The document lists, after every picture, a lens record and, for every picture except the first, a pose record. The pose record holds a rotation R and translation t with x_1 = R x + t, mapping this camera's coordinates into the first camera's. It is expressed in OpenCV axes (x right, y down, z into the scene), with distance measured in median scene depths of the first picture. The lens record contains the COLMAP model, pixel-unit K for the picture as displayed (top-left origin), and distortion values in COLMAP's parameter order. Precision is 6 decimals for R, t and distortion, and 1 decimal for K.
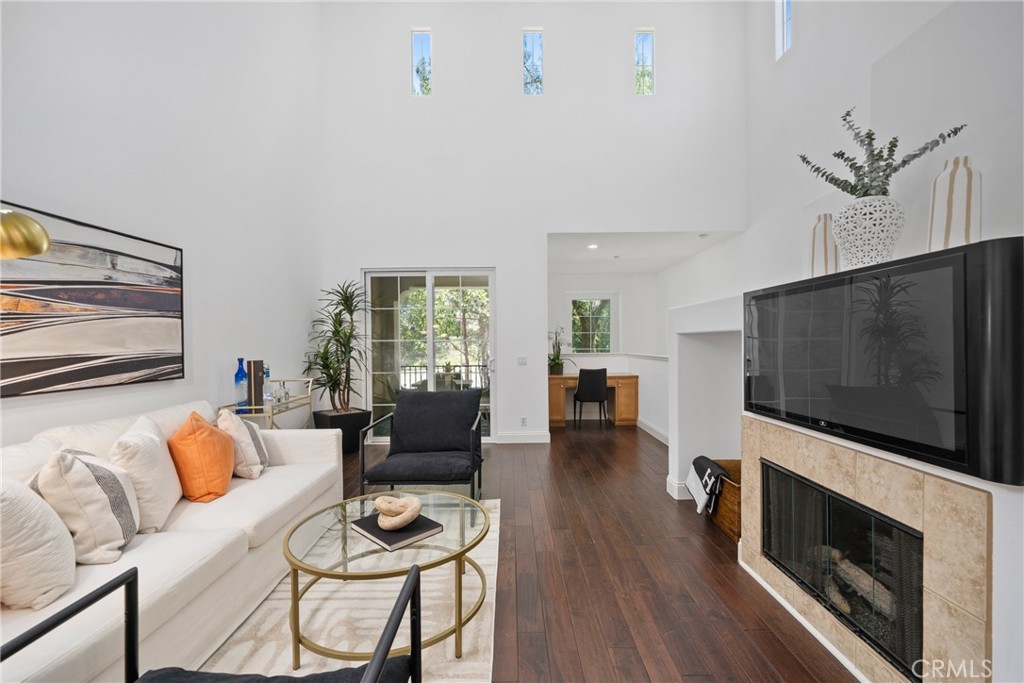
lens RADIAL K [[432.3, 0, 514.4], [0, 432.3, 346.7], [0, 0, 1]] dist [-0.000459, 0.000074]
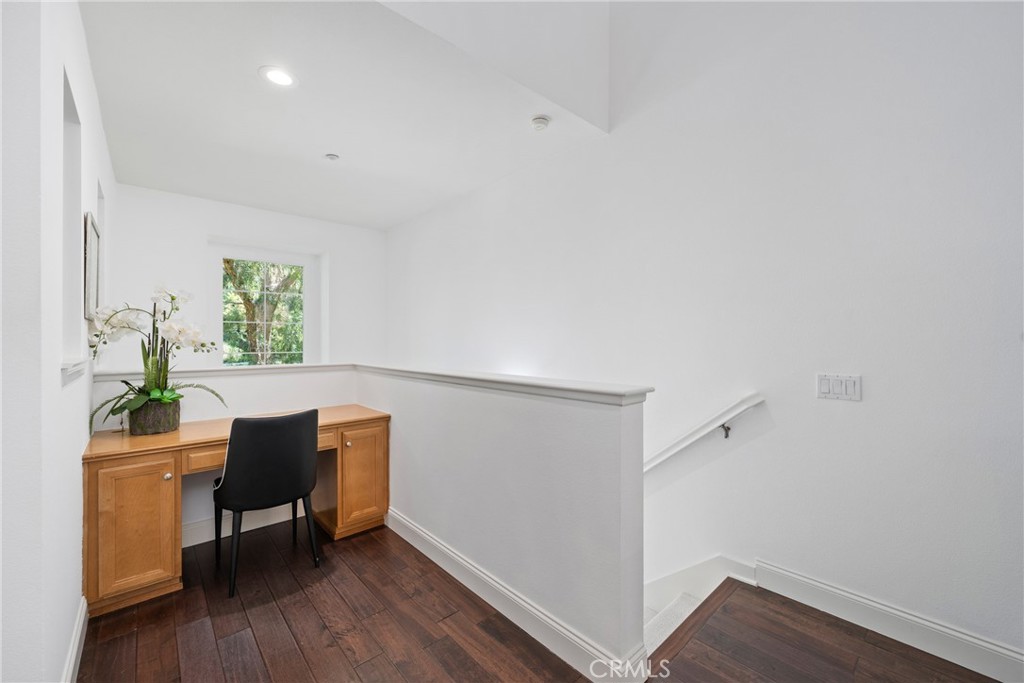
lens RADIAL K [[400.4, 0, 512.0], [0, 400.4, 341.5], [0, 0, 1]] dist [0.001434, 0.000102]
pose [[0.738709, 0.009611, 0.673956, 0.096608], [0.000601, 0.999889, -0.014918, -0.003580], [-0.674024, 0.011425, 0.738621, 0.597529]]
